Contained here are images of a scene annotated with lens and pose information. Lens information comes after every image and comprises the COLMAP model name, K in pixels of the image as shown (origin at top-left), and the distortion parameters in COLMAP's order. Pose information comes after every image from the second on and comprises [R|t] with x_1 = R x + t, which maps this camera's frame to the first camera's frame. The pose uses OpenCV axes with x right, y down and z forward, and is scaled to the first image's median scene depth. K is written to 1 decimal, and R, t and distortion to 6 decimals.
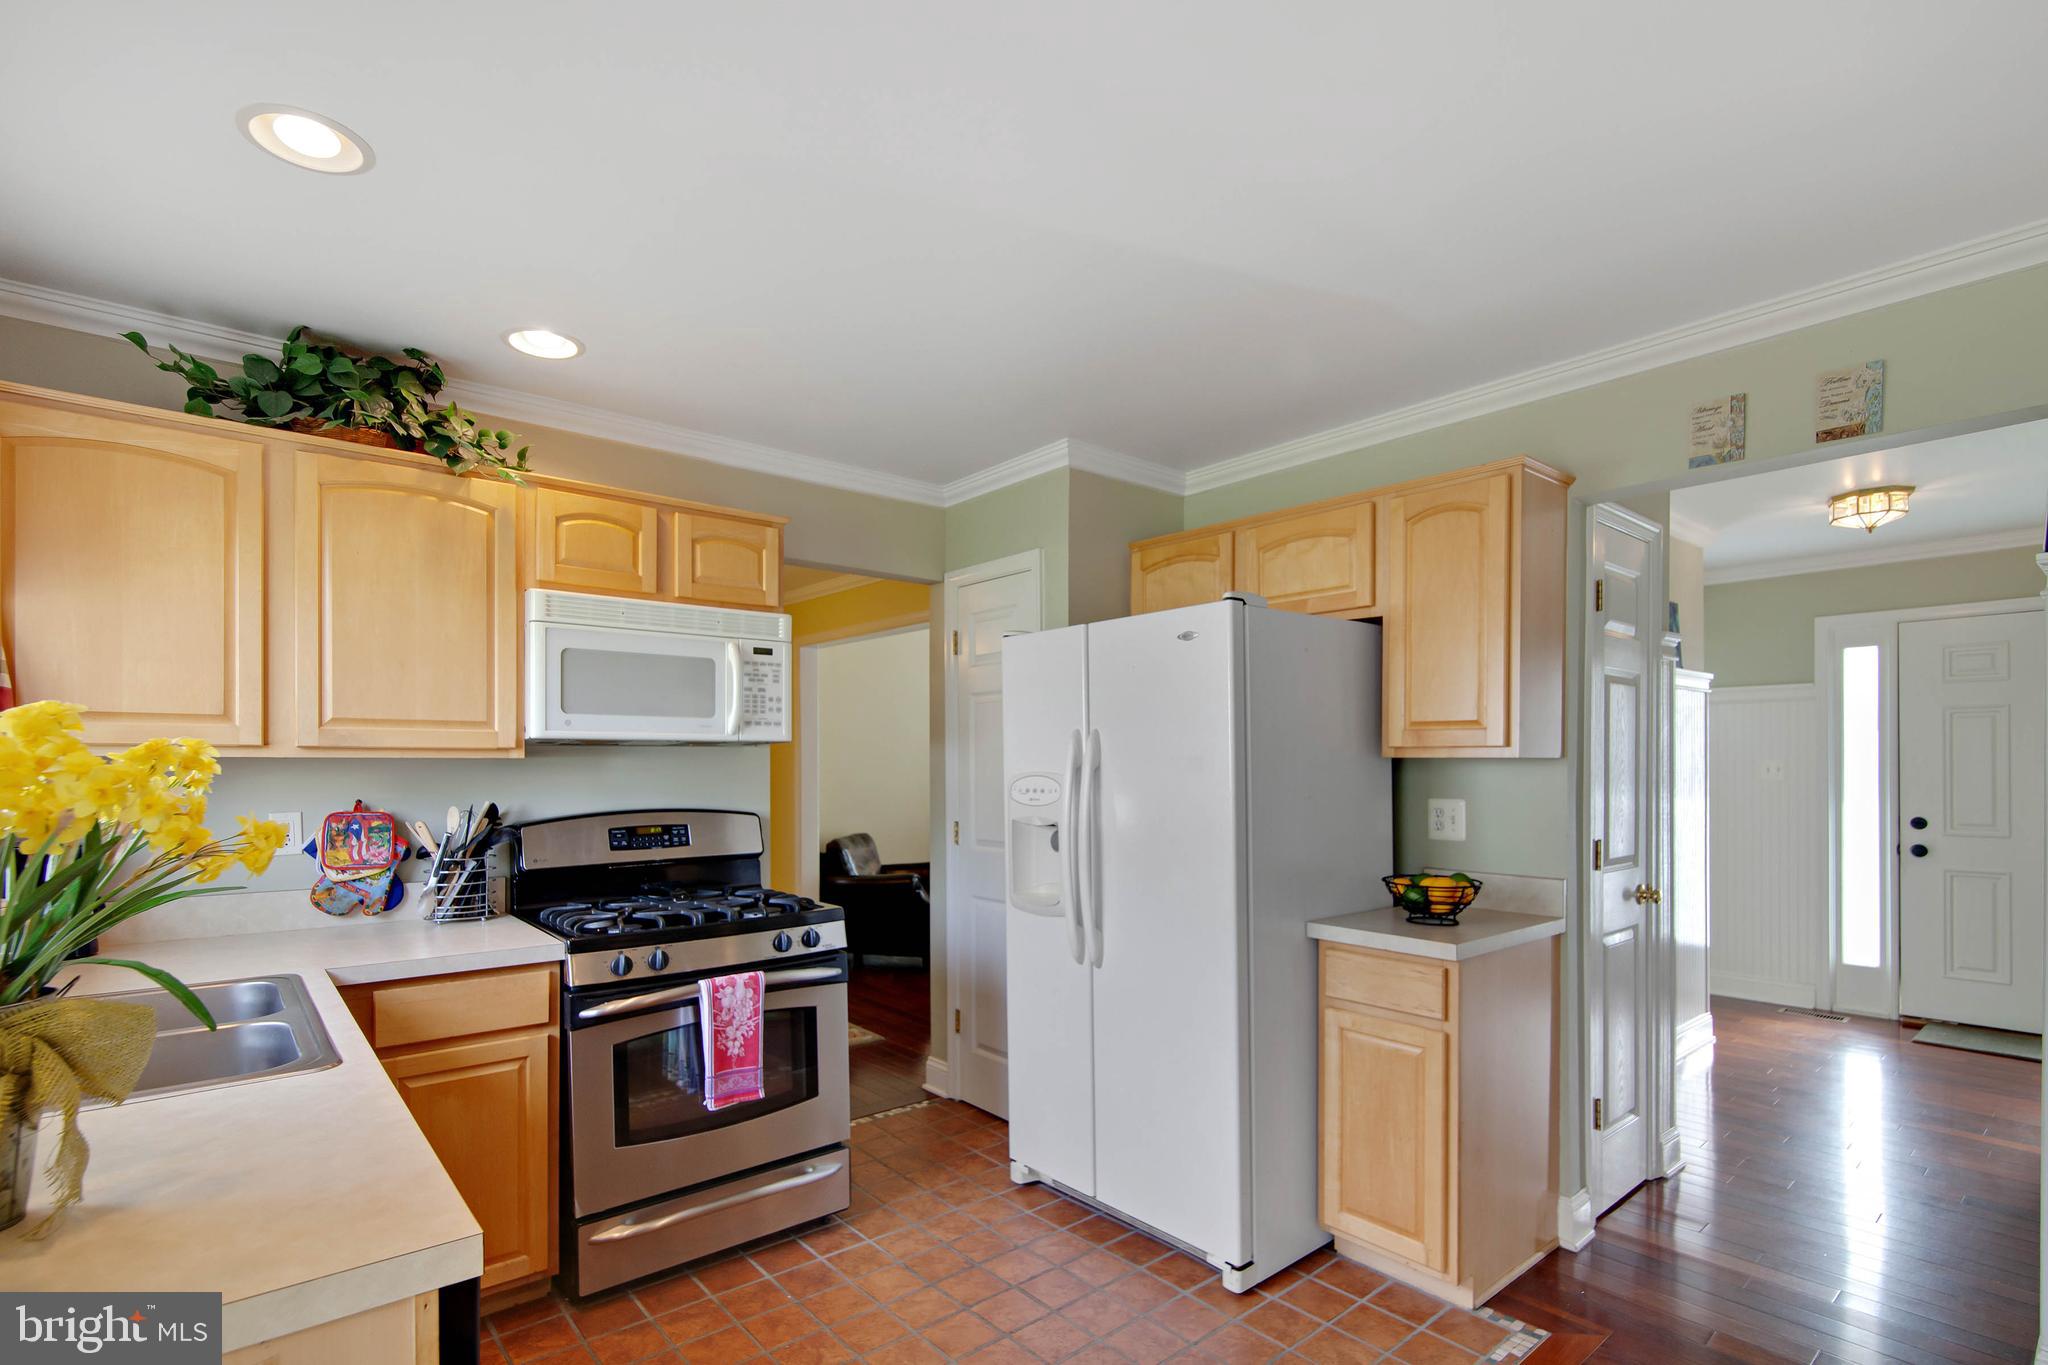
lens RADIAL K [[977.8, 0, 1012.7], [0, 977.8, 762.6], [0, 0, 1]] dist [-0.002418, -0.000517]
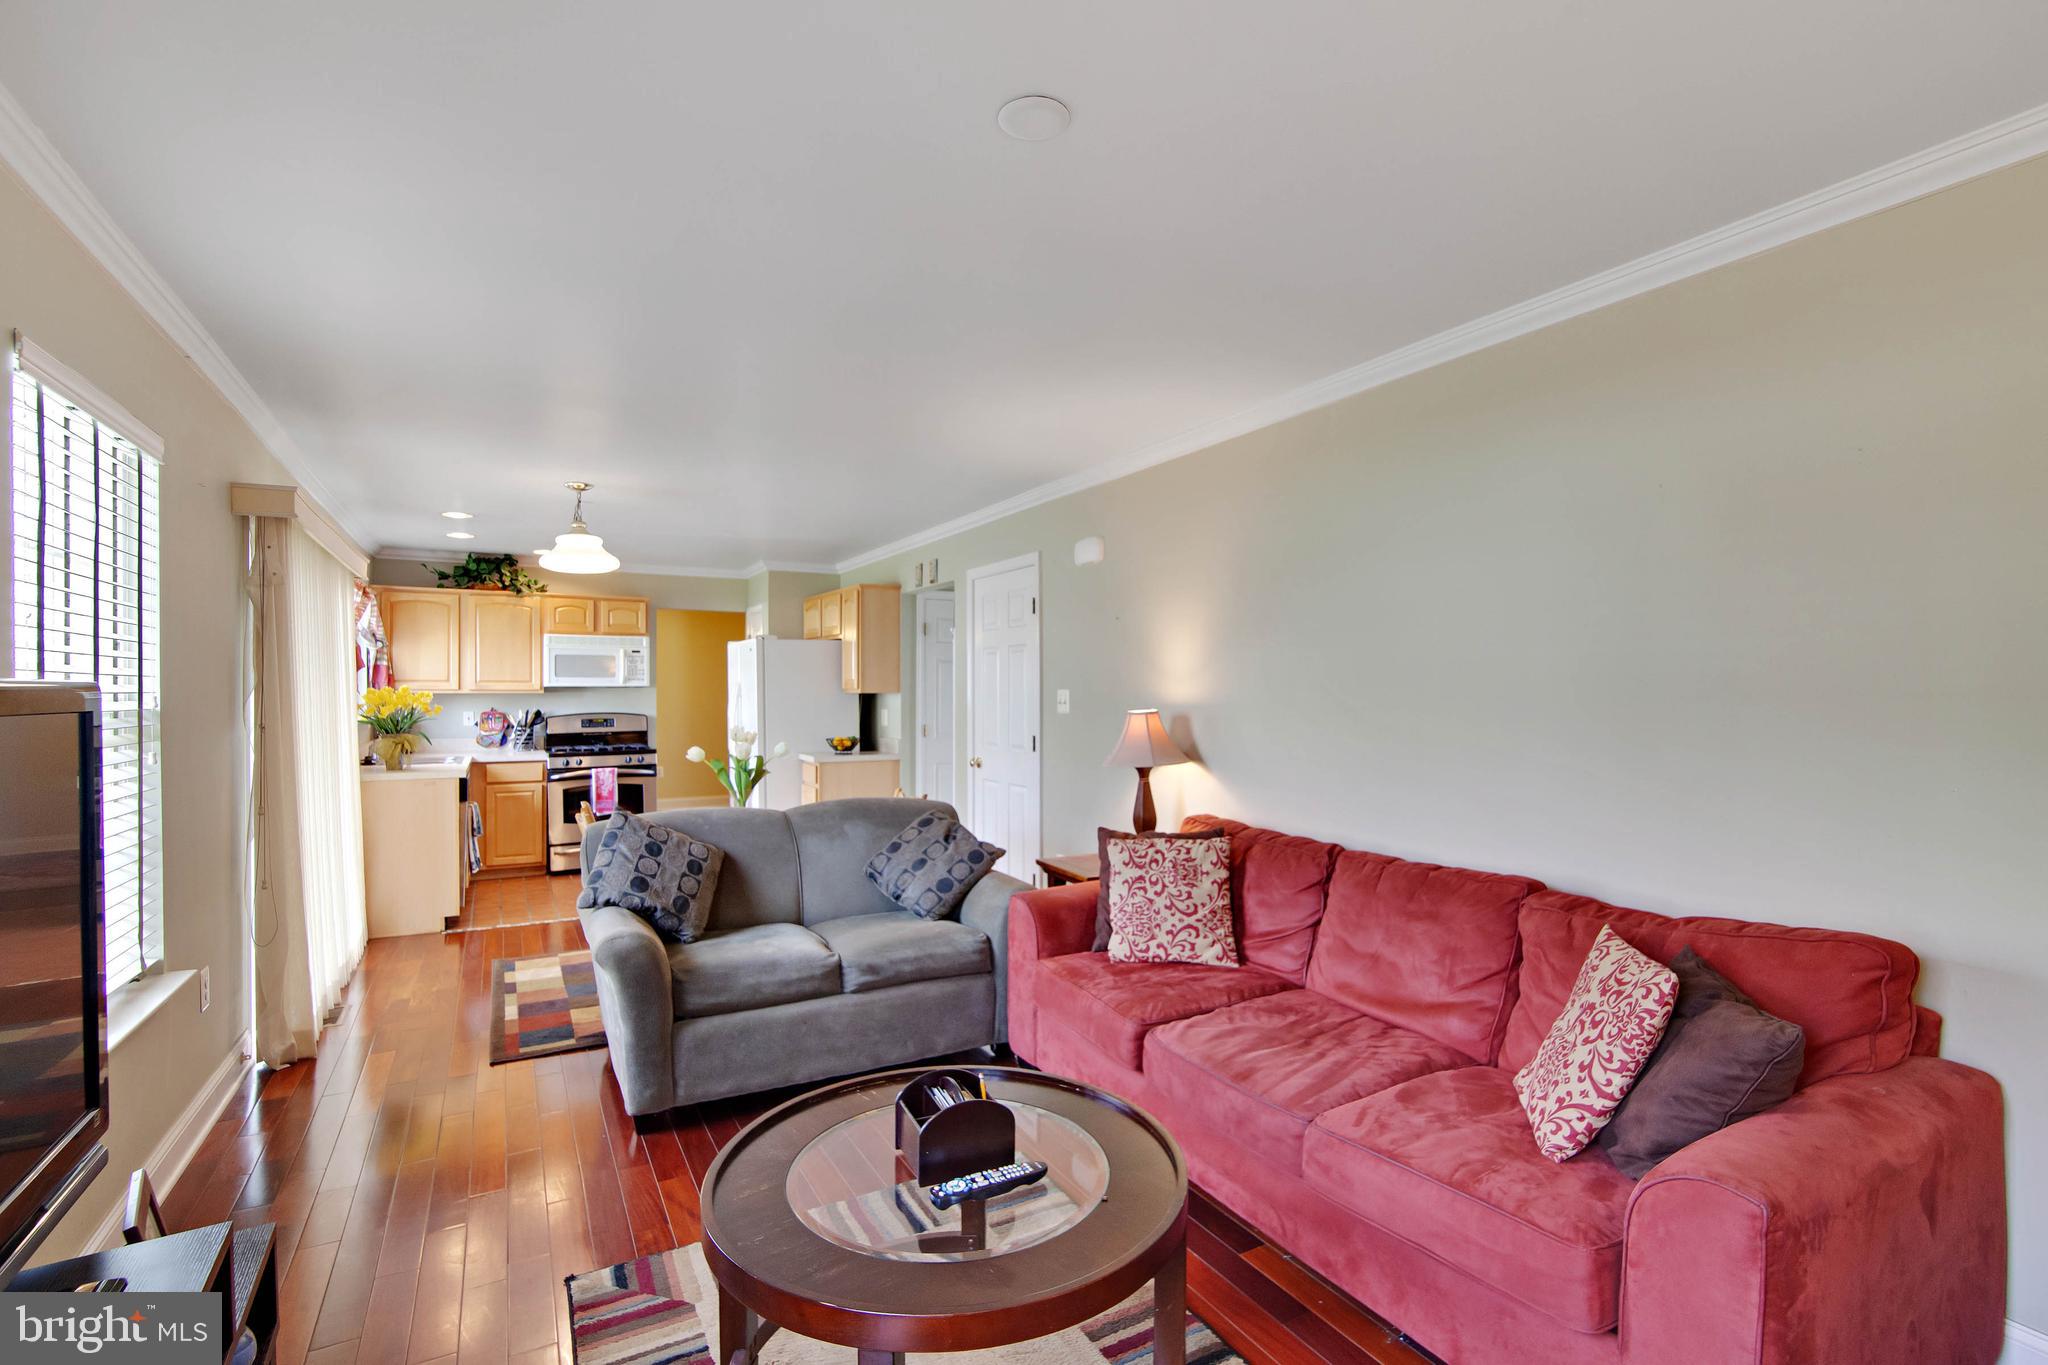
lens RADIAL K [[963.4, 0, 1036.1], [0, 963.4, 689.7], [0, 0, 1]] dist [0.000674, 0.000091]
pose [[0.982929, -0.000231, -0.183985, 1.448124], [0.000400, 1.000000, 0.000879, -0.016556], [0.183985, -0.000938, 0.982929, -1.519126]]
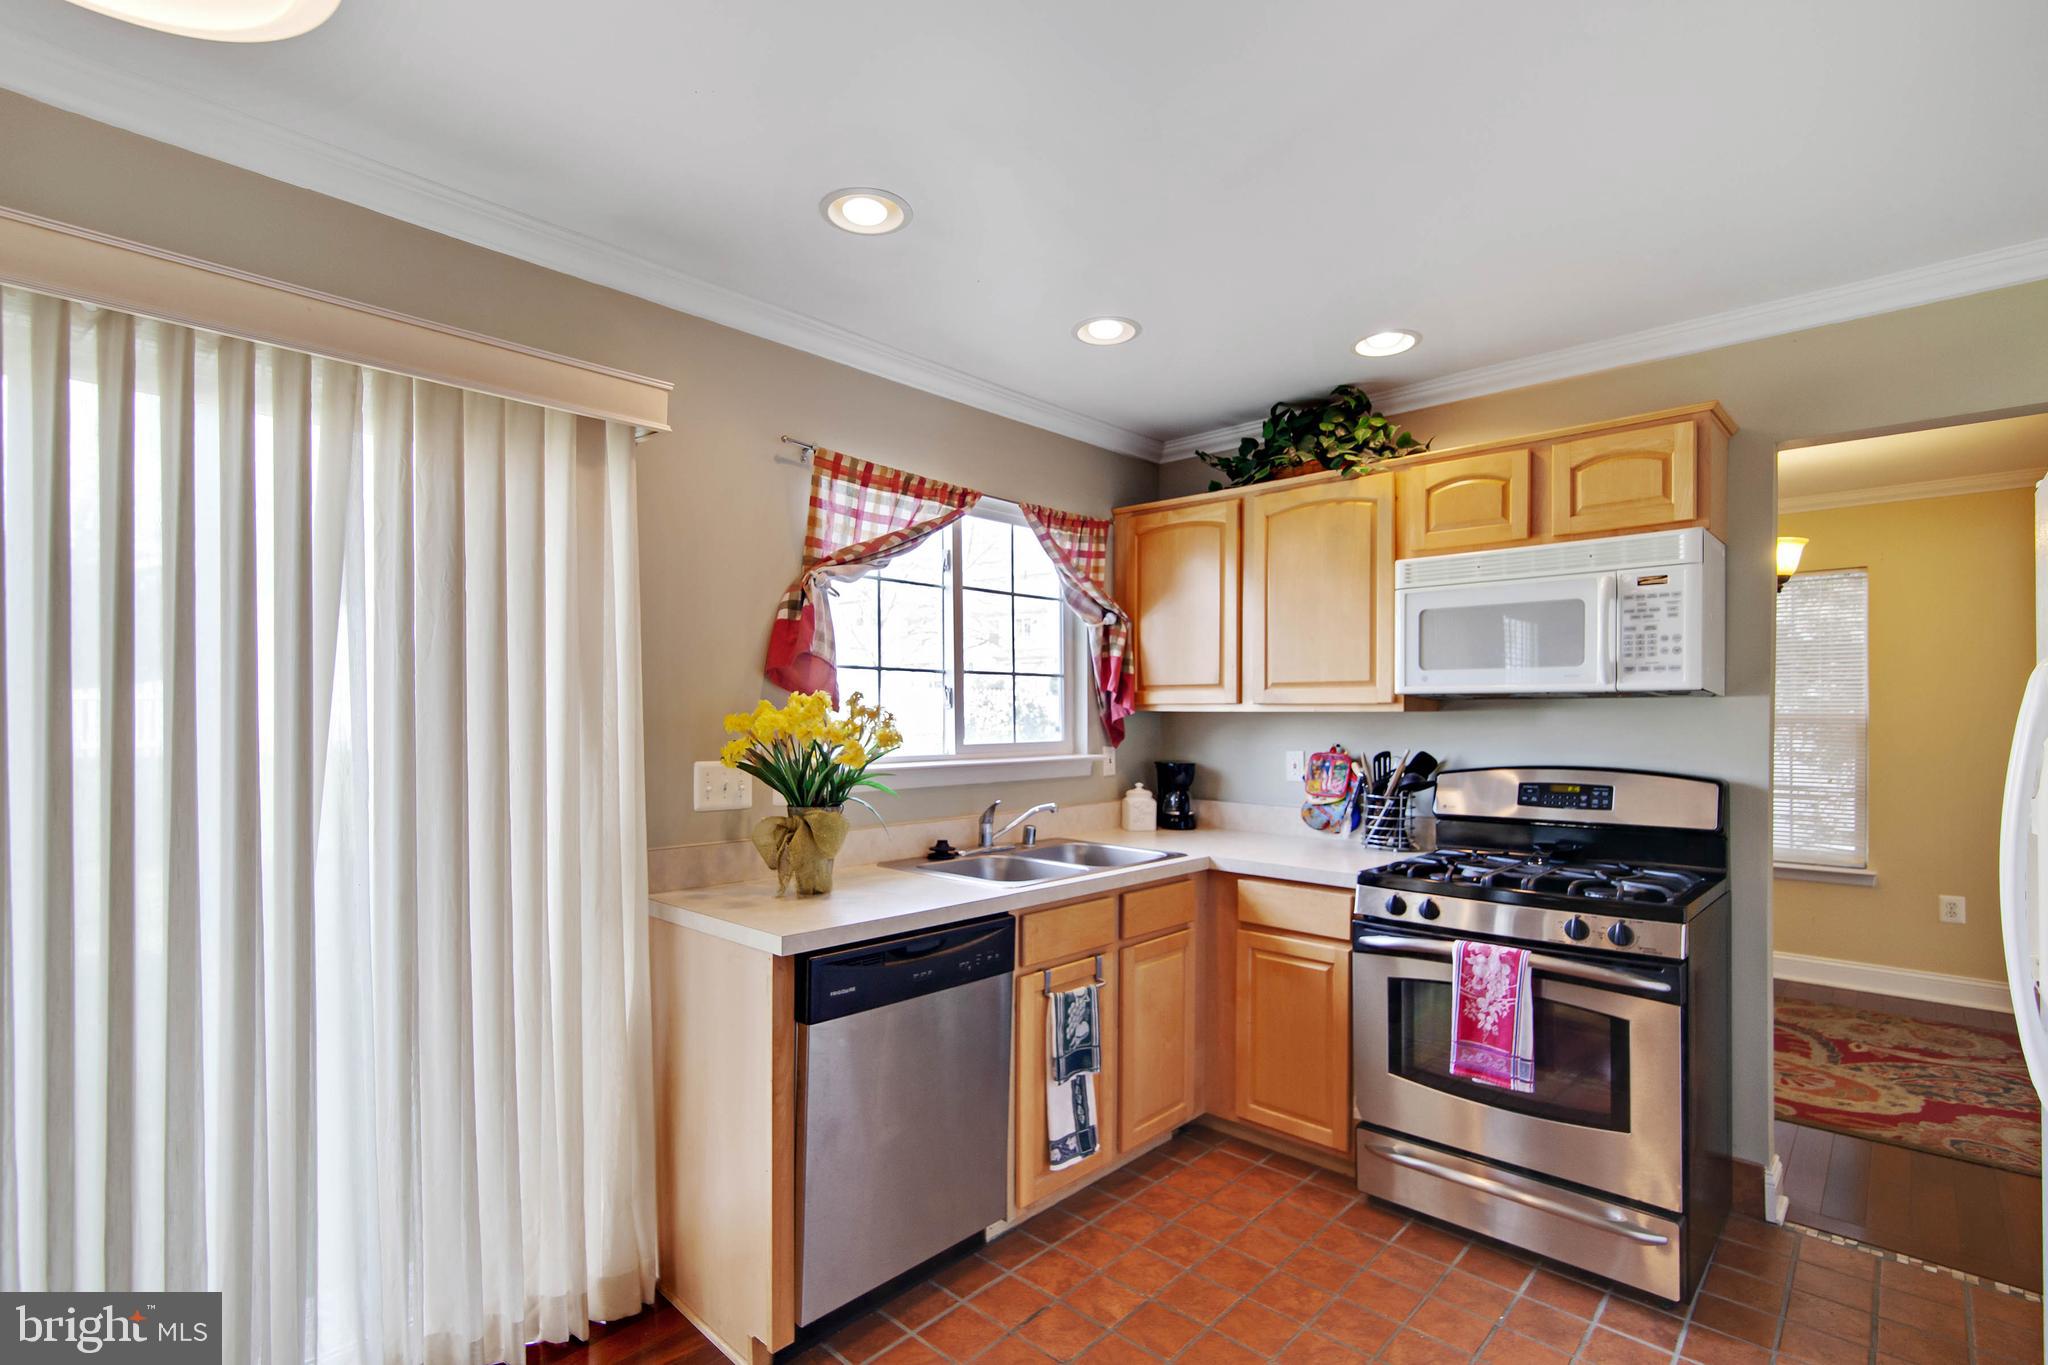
lens RADIAL K [[957.4, 0, 1020.4], [0, 957.4, 714.4], [0, 0, 1]] dist [0.000659, 0.000225]
pose [[0.122056, 0.001881, -0.992521, 0.546758], [-0.001045, 0.999998, 0.001767, -0.002803], [0.992523, 0.000821, 0.122058, 0.431659]]
